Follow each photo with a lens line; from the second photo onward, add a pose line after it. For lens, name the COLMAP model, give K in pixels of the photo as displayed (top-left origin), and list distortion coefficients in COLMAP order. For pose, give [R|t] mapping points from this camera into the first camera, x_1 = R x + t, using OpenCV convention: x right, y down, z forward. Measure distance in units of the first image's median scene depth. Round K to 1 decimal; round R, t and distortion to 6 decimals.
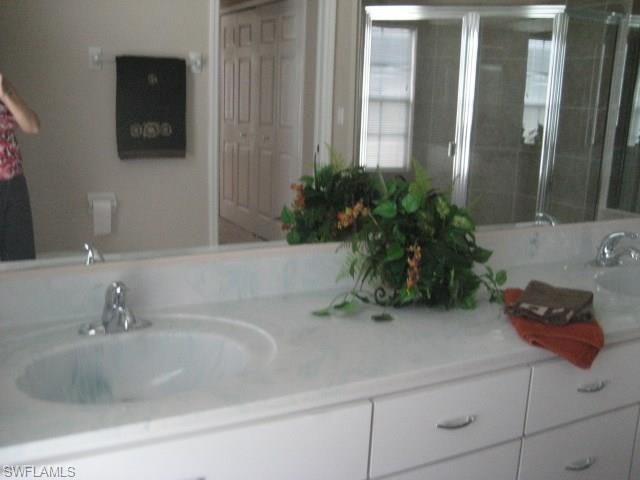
lens RADIAL K [[664.4, 0, 319.9], [0, 664.4, 245.1], [0, 0, 1]] dist [-0.083789, 0.000000]
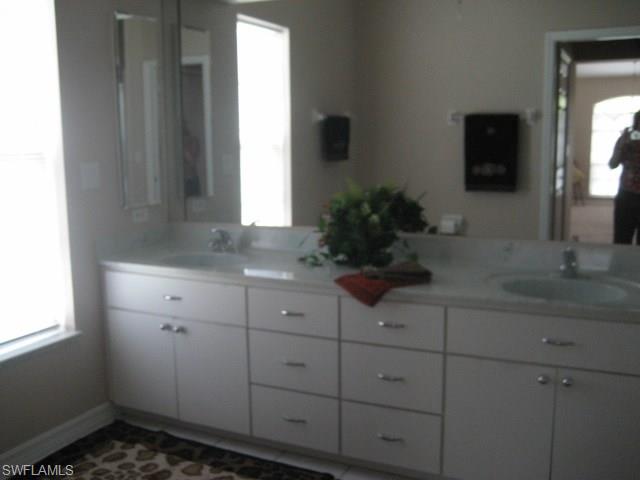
lens RADIAL K [[664.4, 0, 320.0], [0, 664.4, 240.0], [0, 0, 1]] dist [-0.083789, 0.000000]
pose [[0.604945, 0.083193, -0.791909, 0.594816], [-0.143586, 0.989621, -0.005723, 0.019288], [0.783214, 0.117170, 0.610612, -0.046533]]
